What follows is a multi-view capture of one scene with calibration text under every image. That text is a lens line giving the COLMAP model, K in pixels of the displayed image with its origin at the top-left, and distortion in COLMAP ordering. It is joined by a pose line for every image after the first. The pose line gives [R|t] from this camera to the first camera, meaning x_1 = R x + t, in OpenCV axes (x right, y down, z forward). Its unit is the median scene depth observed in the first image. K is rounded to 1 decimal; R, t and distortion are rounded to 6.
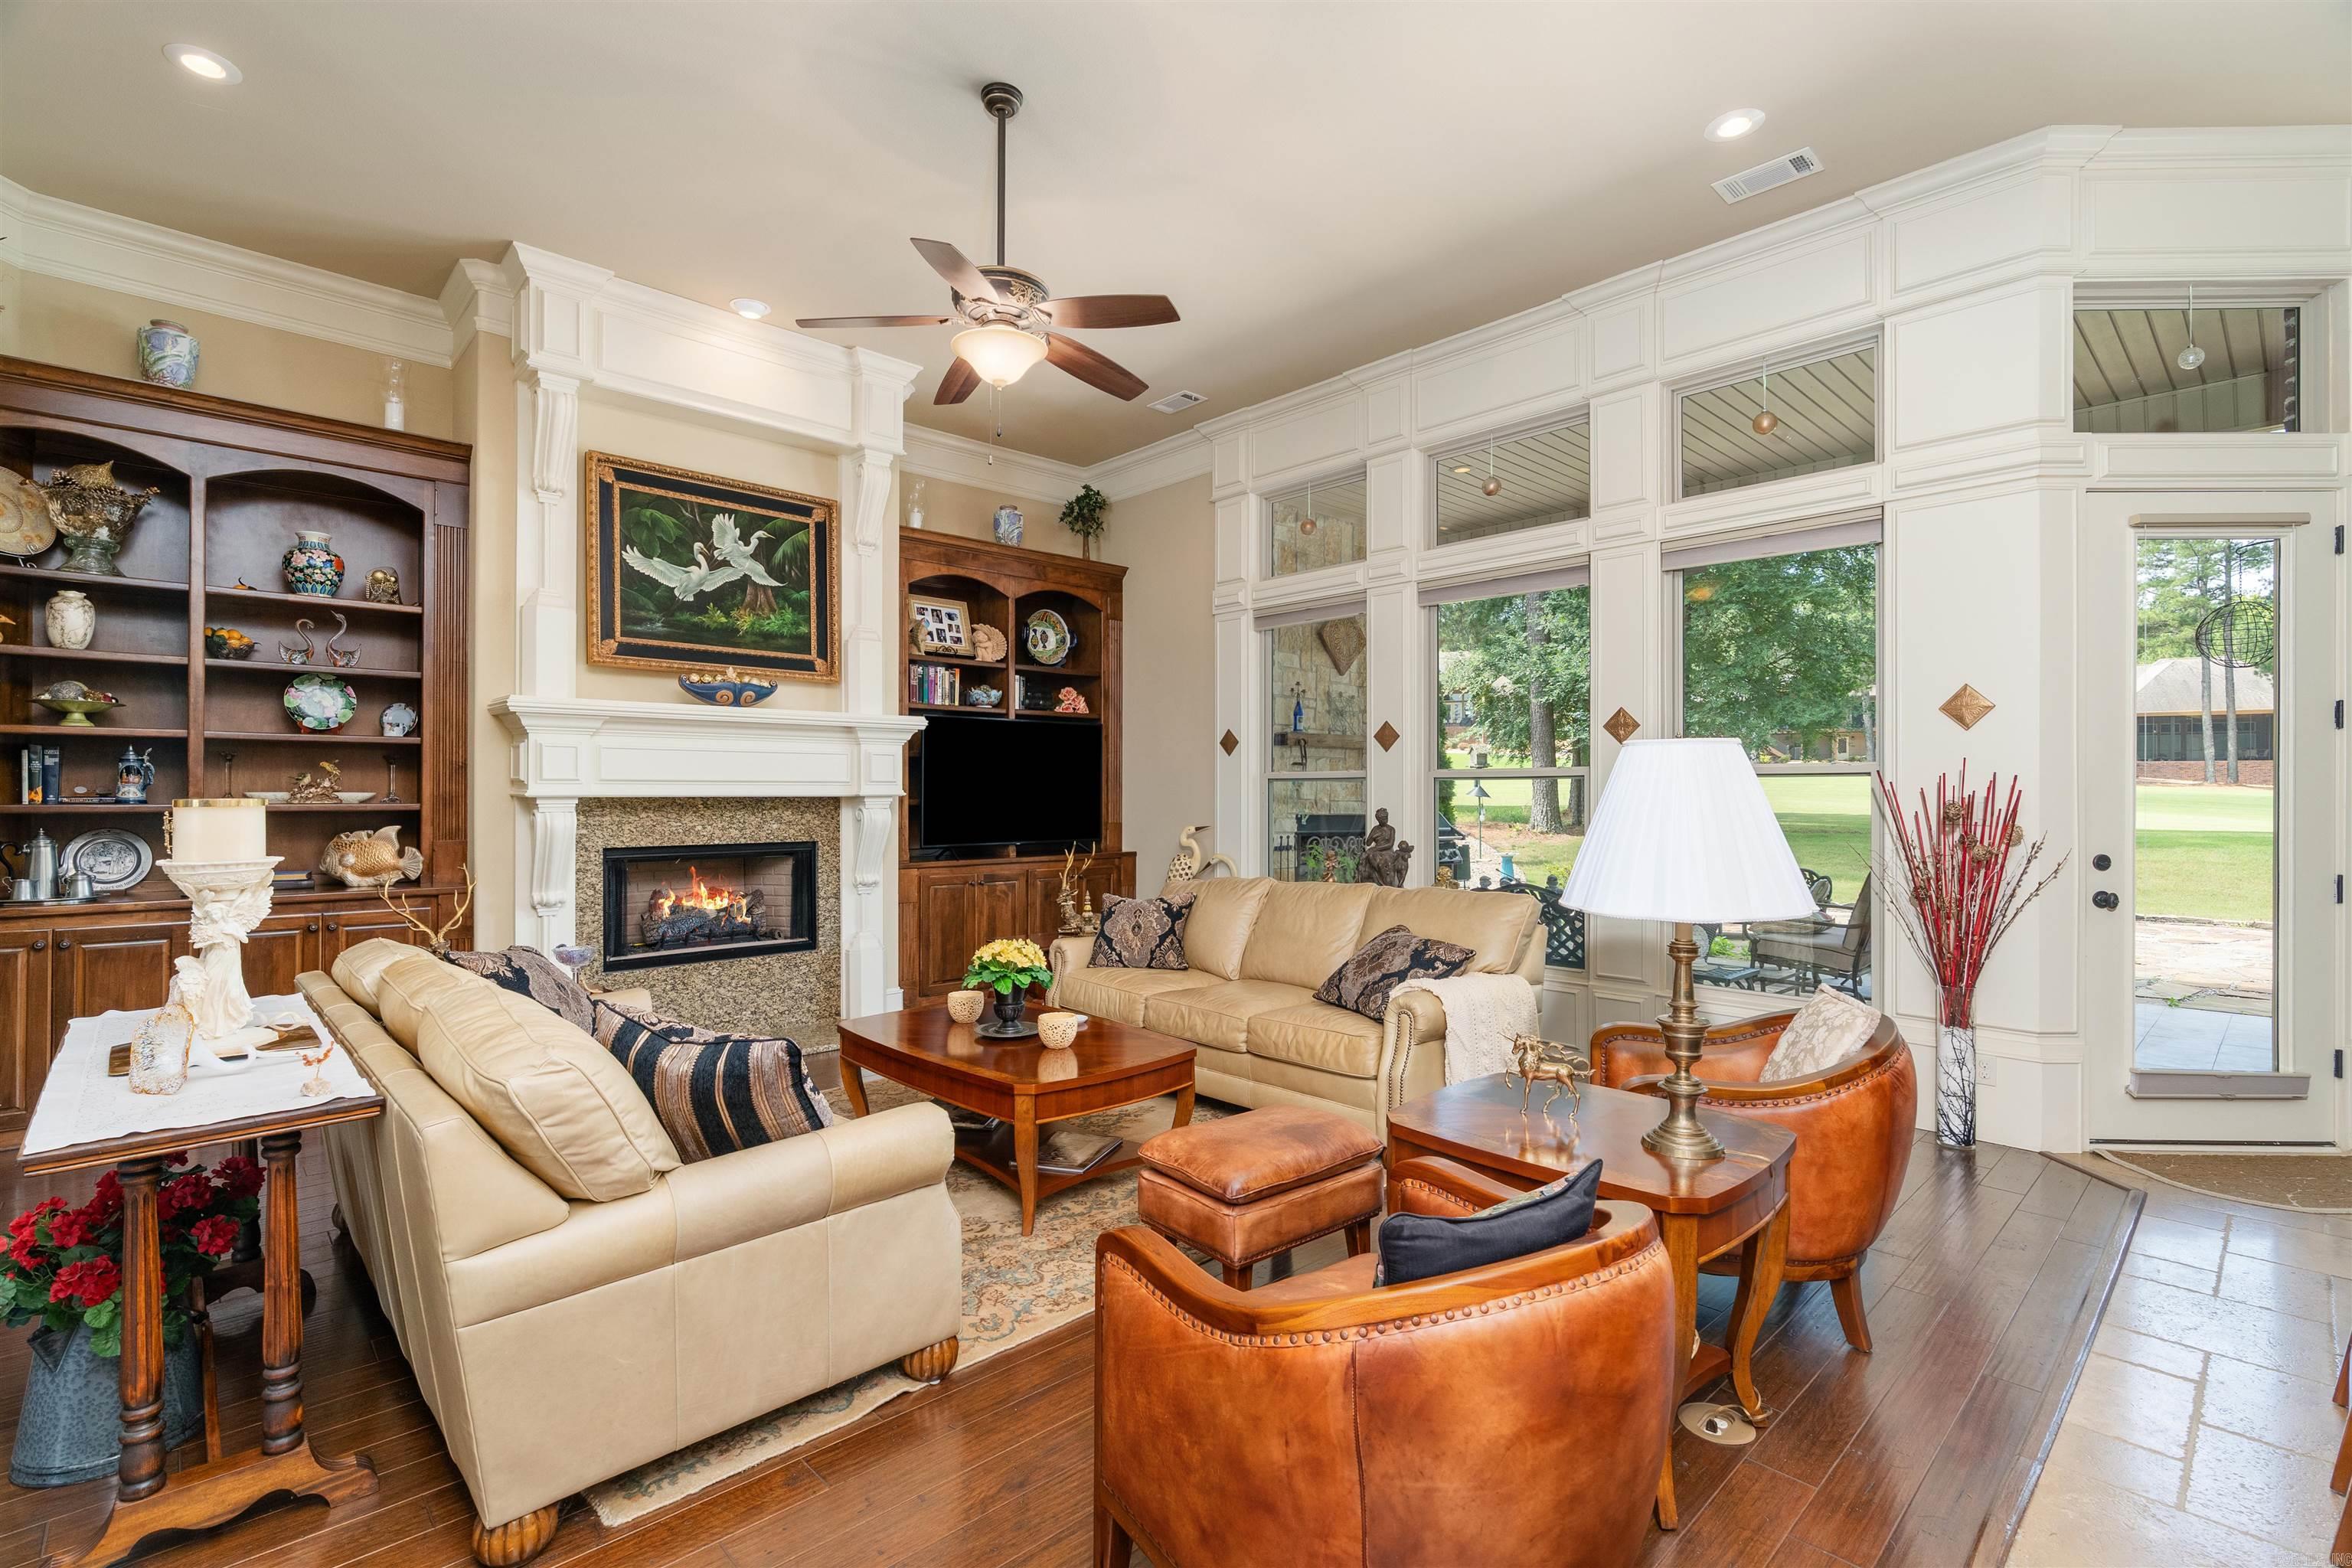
lens RADIAL K [[1073.4, 0, 1176.0], [0, 1073.4, 784.0], [0, 0, 1]] dist [-0.001831, 0.001019]
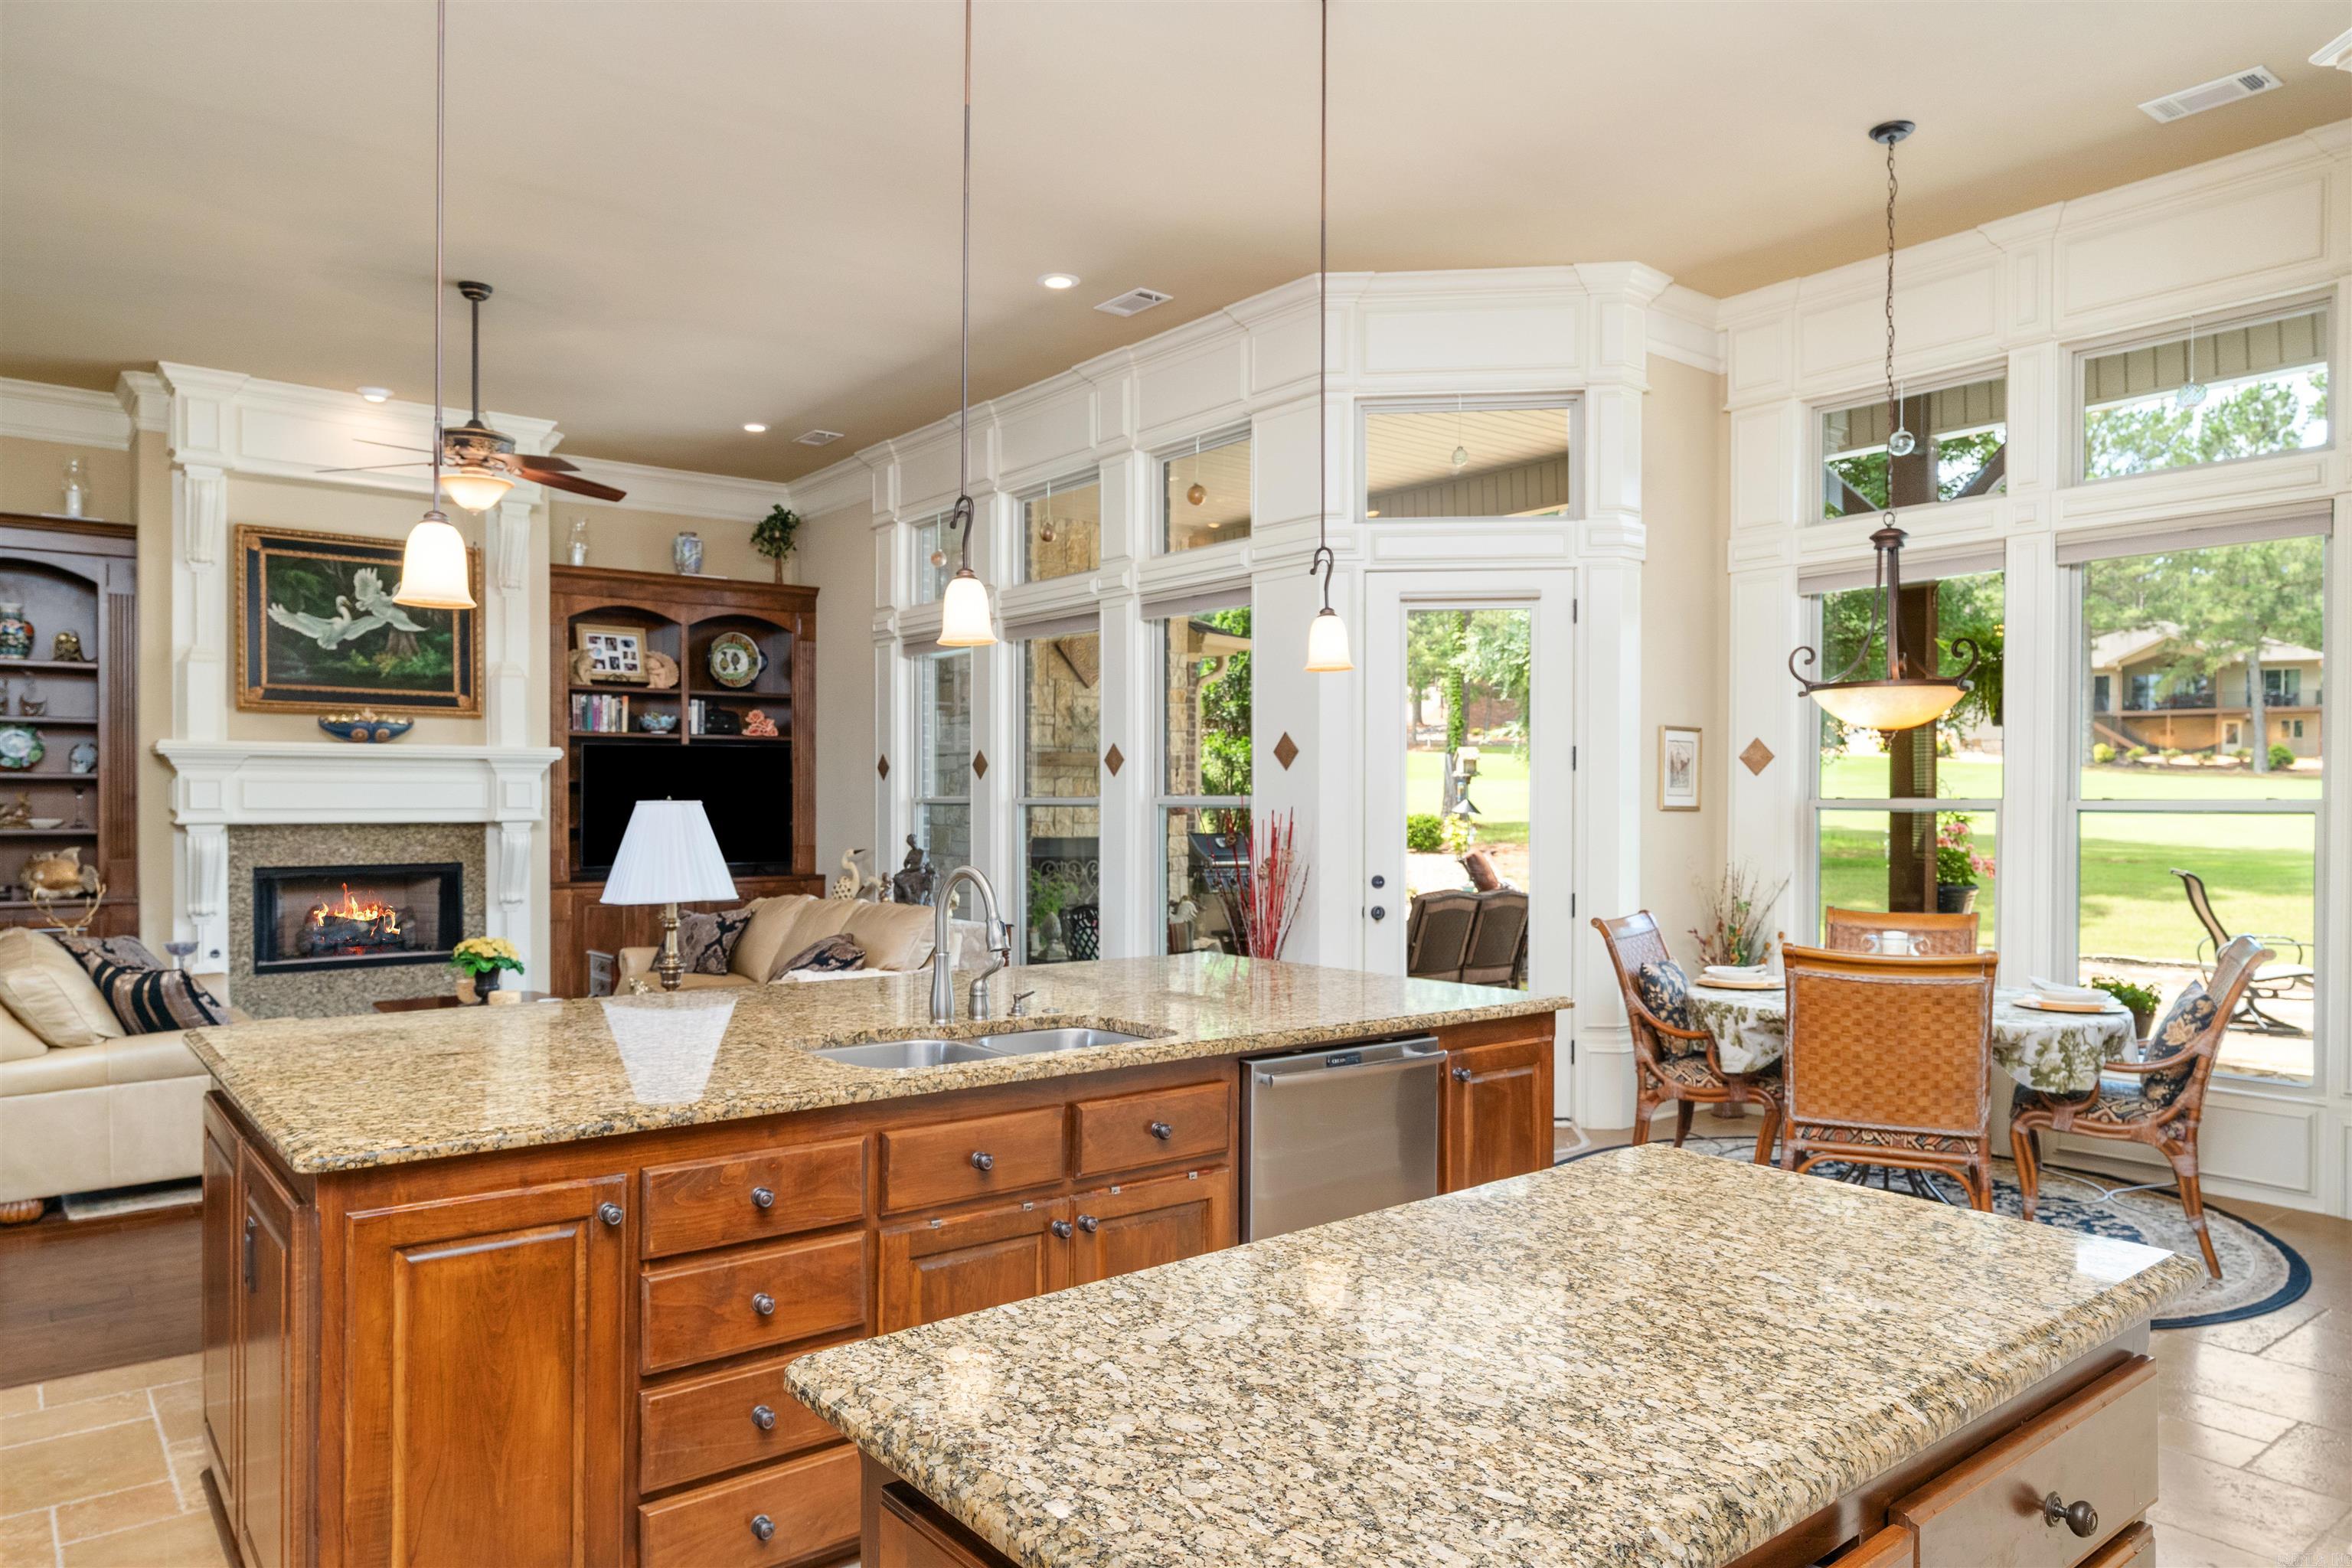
lens RADIAL K [[1516.6, 0, 1170.8], [0, 1516.6, 808.0], [0, 0, 1]] dist [-0.001759, 0.006570]
pose [[0.996051, 0.000164, -0.088783, 0.553329], [0.000902, 0.999928, 0.011968, -0.021129], [0.088779, -0.012001, 0.995979, -0.500981]]
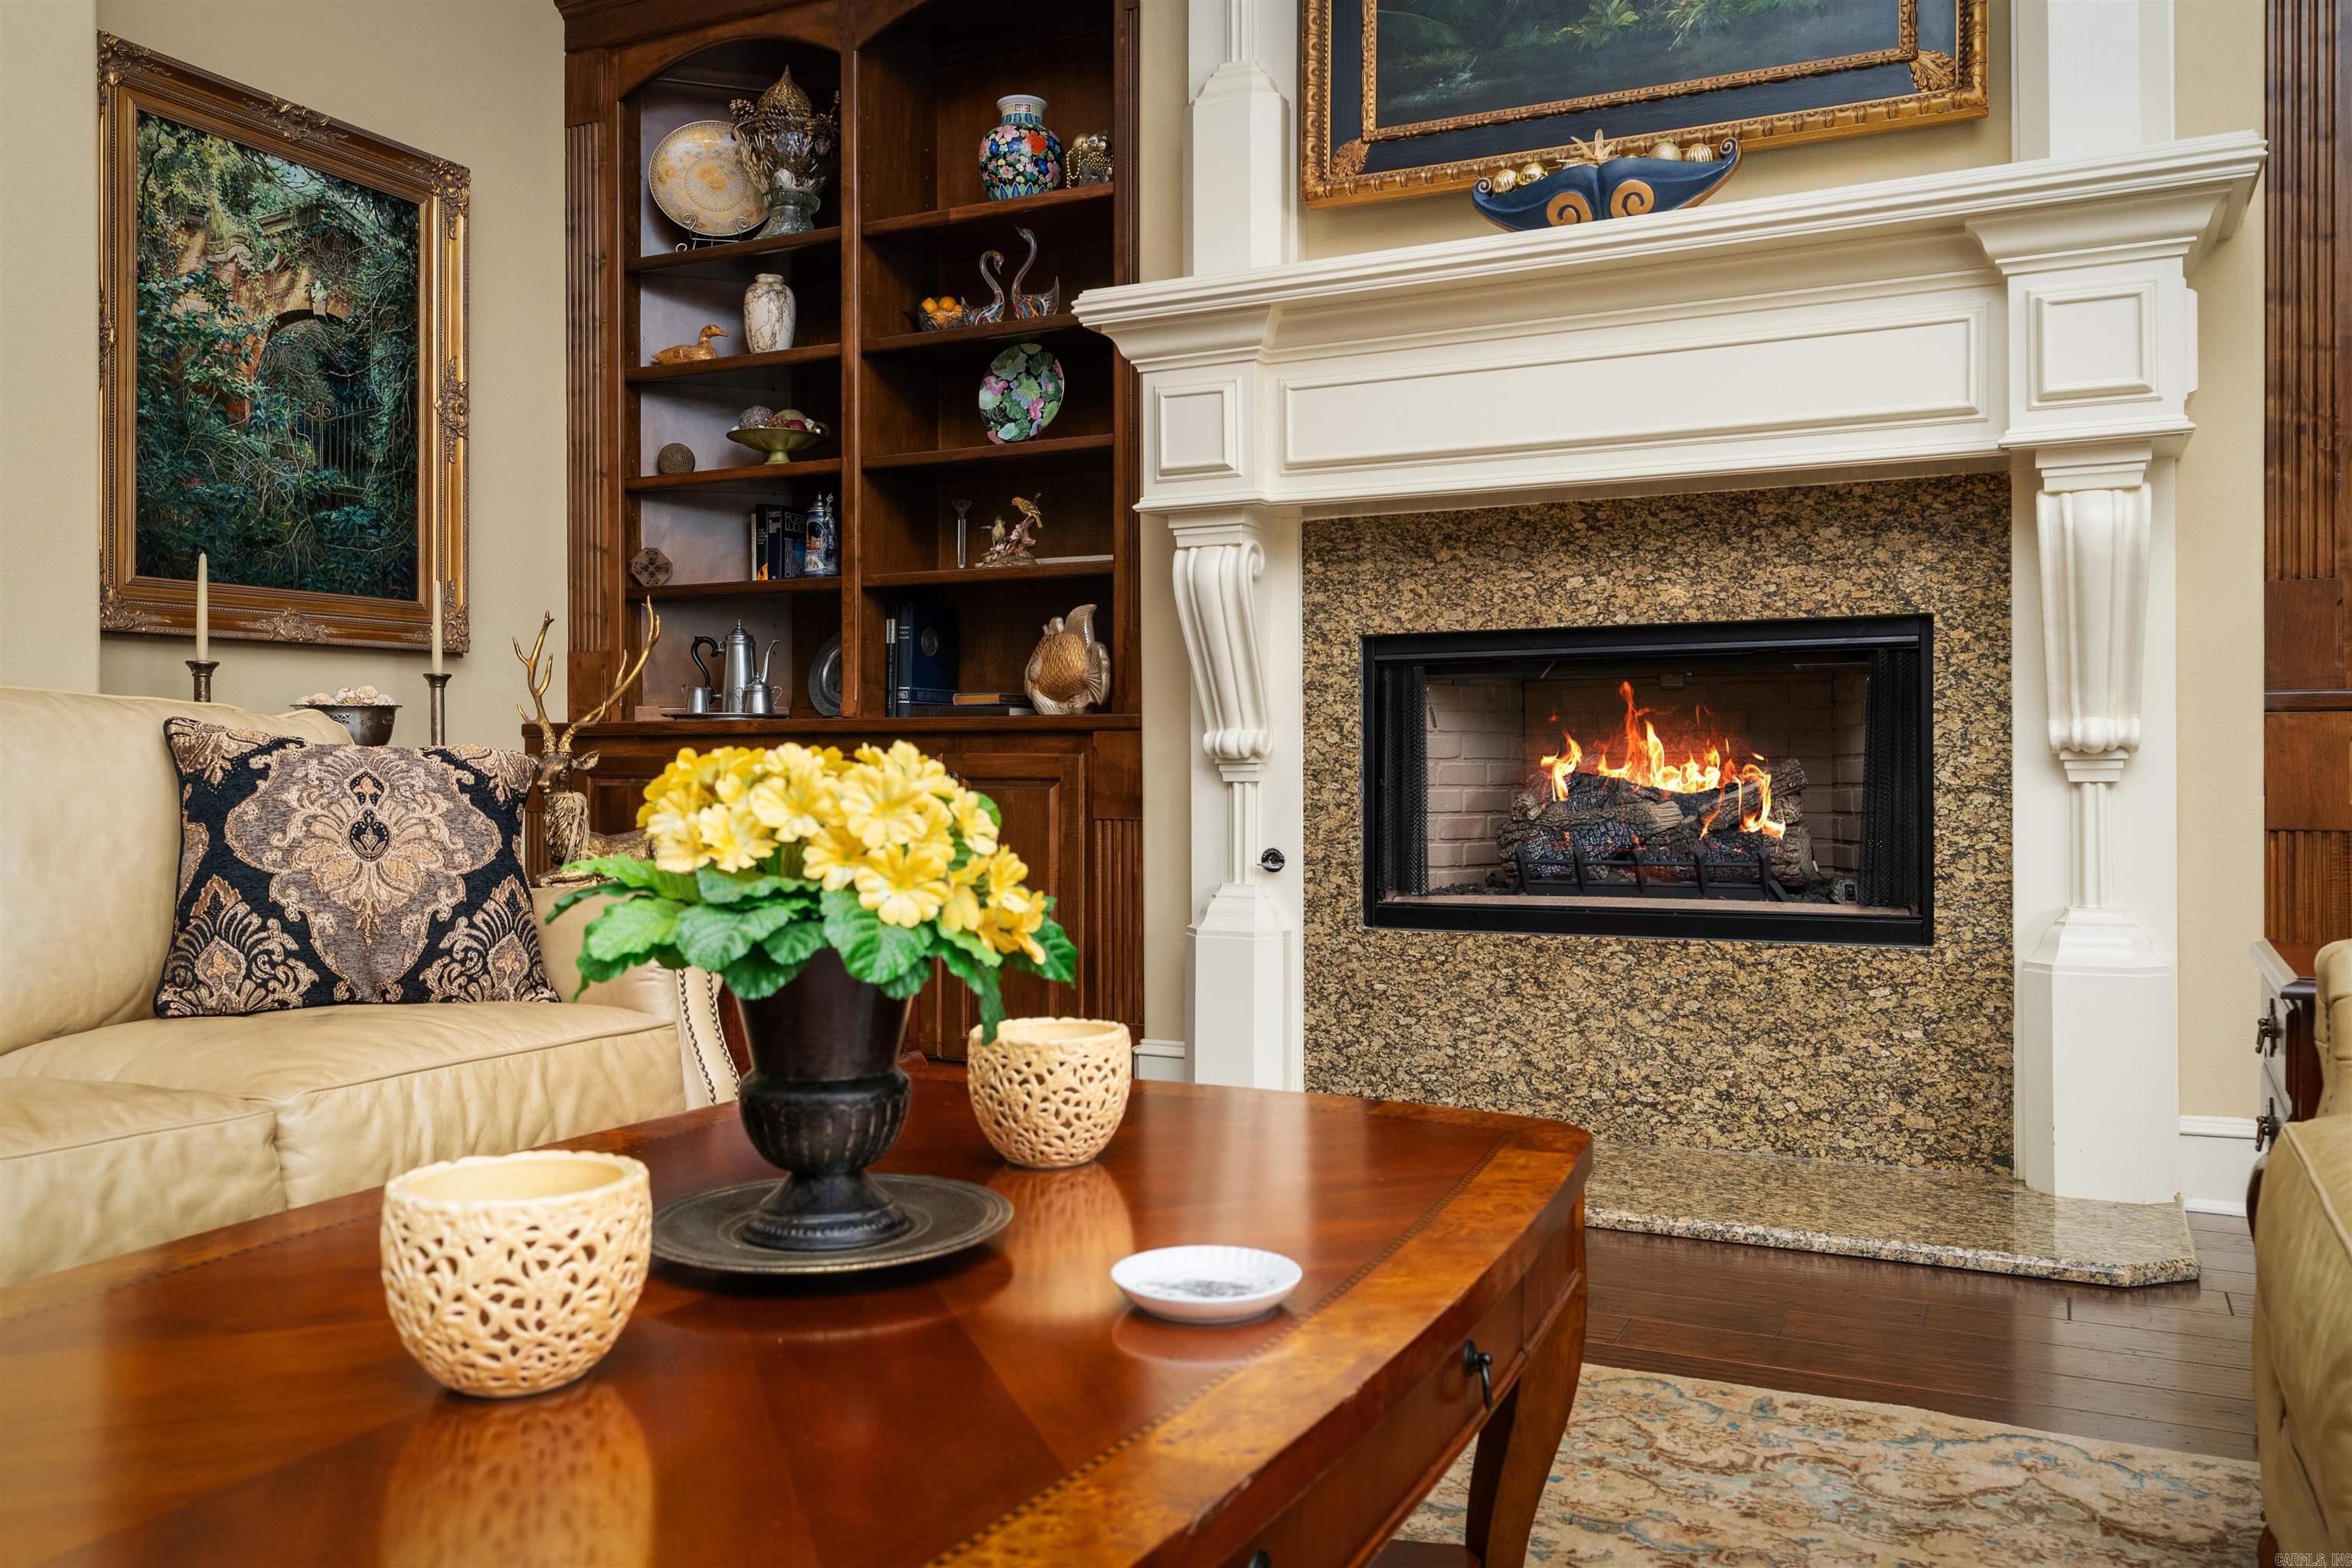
lens RADIAL K [[1790.3, 0, 1166.5], [0, 1790.3, 762.0], [0, 0, 1]] dist [0.002357, 0.002560]
pose [[0.347671, -0.001873, -0.937615, 0.101367], [0.012808, 0.999914, 0.002751, 0.099721], [0.937529, -0.012966, 0.347665, 0.630907]]
